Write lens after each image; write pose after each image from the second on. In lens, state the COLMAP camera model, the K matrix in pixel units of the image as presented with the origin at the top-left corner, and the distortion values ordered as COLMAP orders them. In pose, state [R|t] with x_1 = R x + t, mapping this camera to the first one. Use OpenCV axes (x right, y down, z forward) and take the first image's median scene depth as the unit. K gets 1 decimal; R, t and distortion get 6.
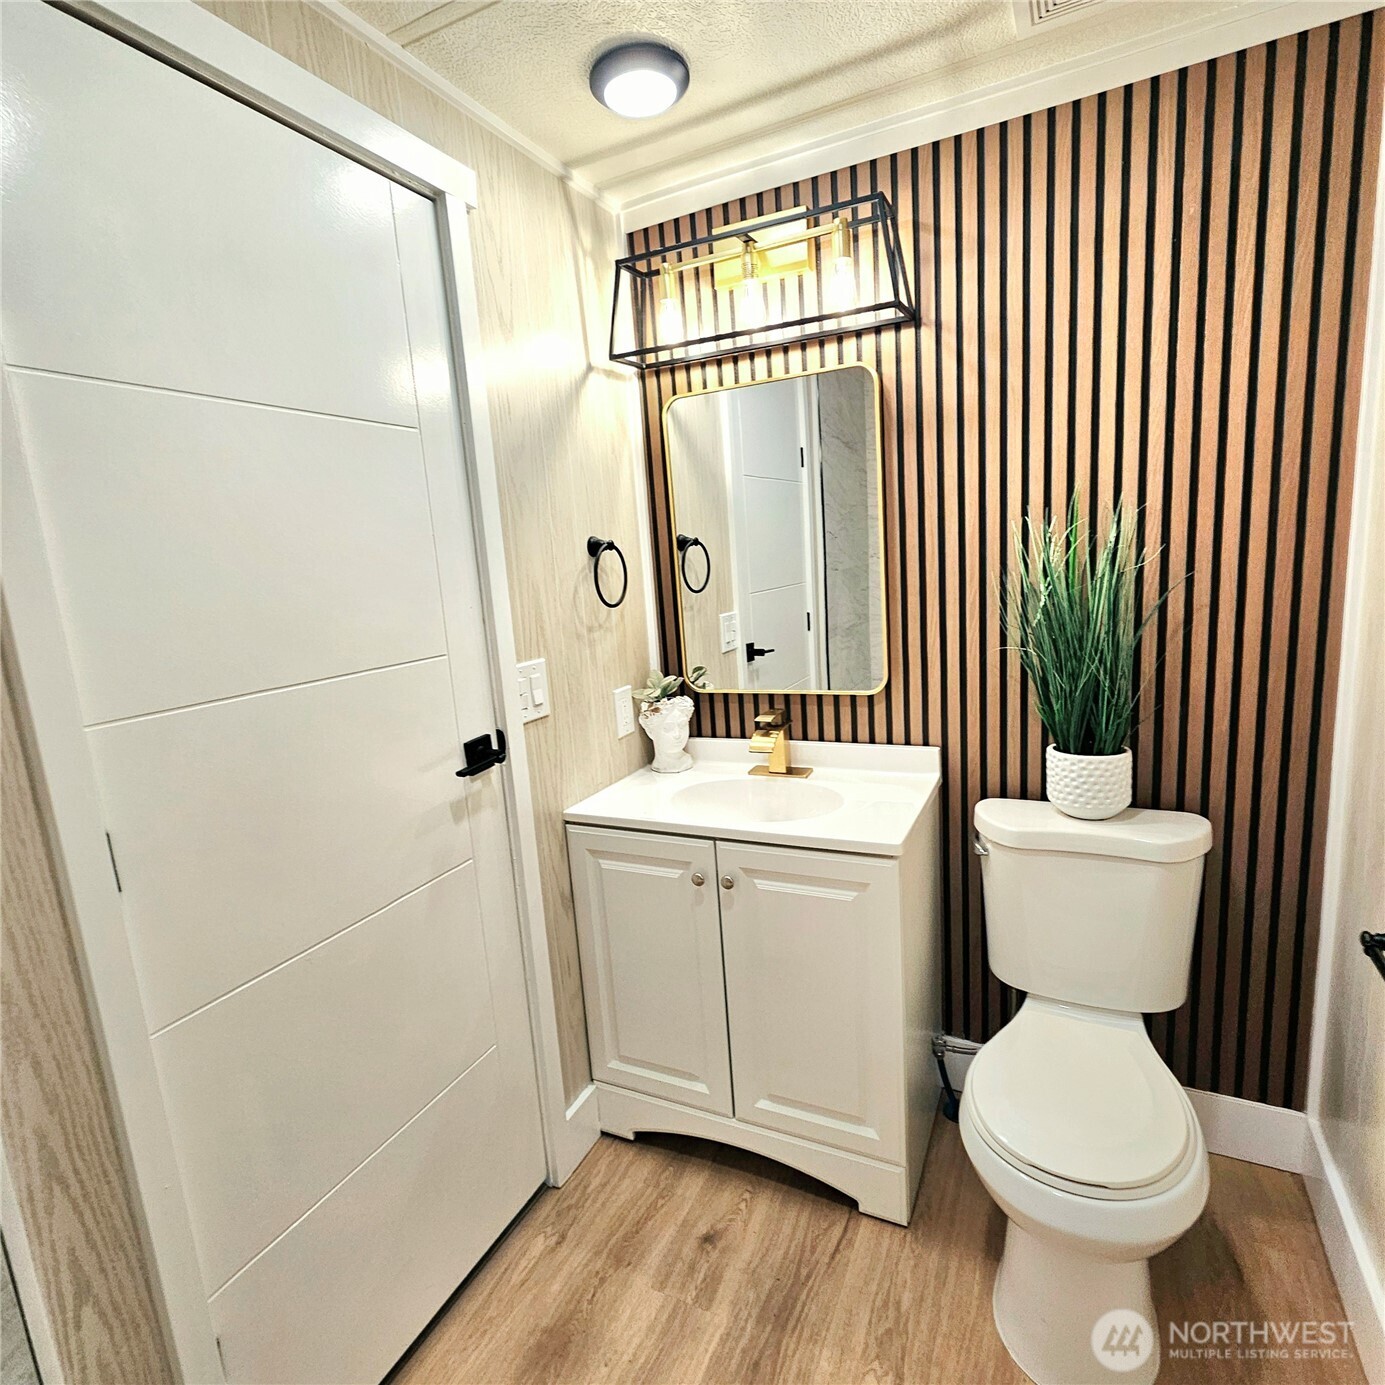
lens RADIAL K [[767.8, 0, 688.7], [0, 767.8, 694.0], [0, 0, 1]] dist [0.005666, -0.002424]
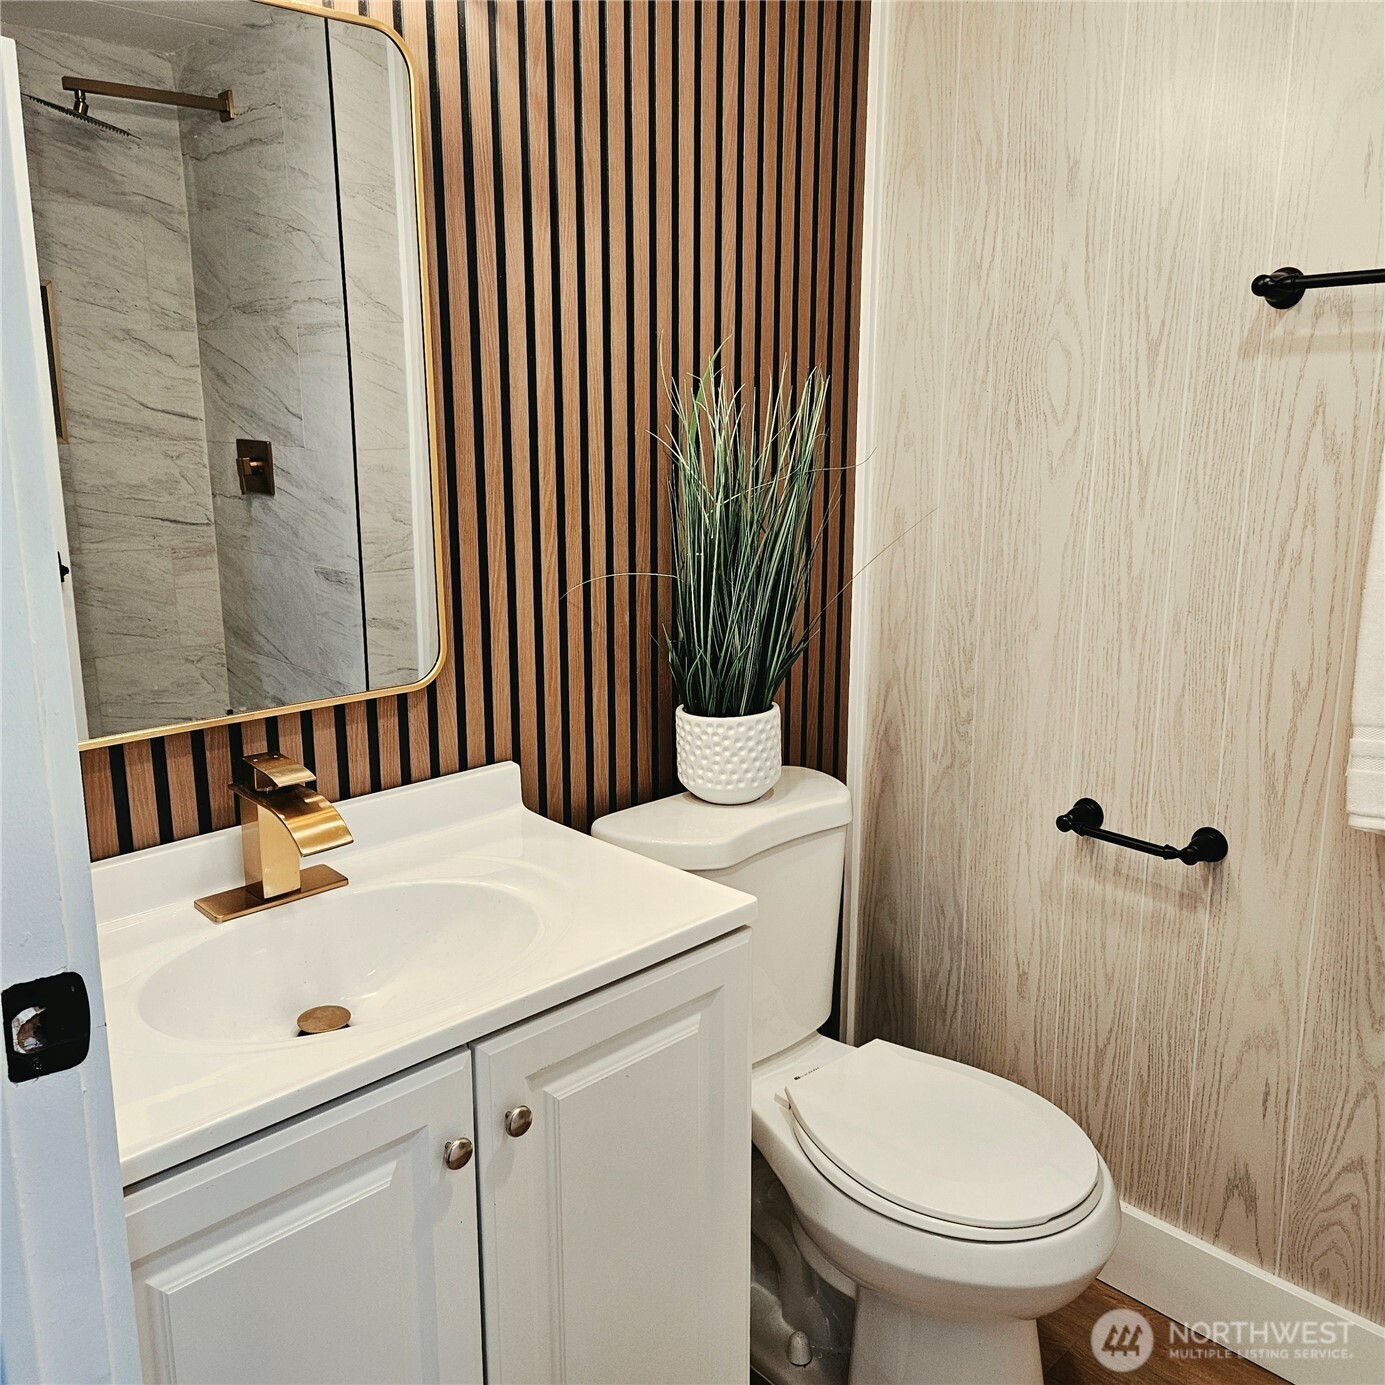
lens RADIAL K [[1244.8, 0, 691.5], [0, 1244.8, 685.1], [0, 0, 1]] dist [0.083741, -0.076333]
pose [[0.329798, -0.134543, 0.934415, -0.542958], [0.146274, 0.985122, 0.090217, -0.055882], [-0.932651, 0.106927, 0.344571, 0.592206]]
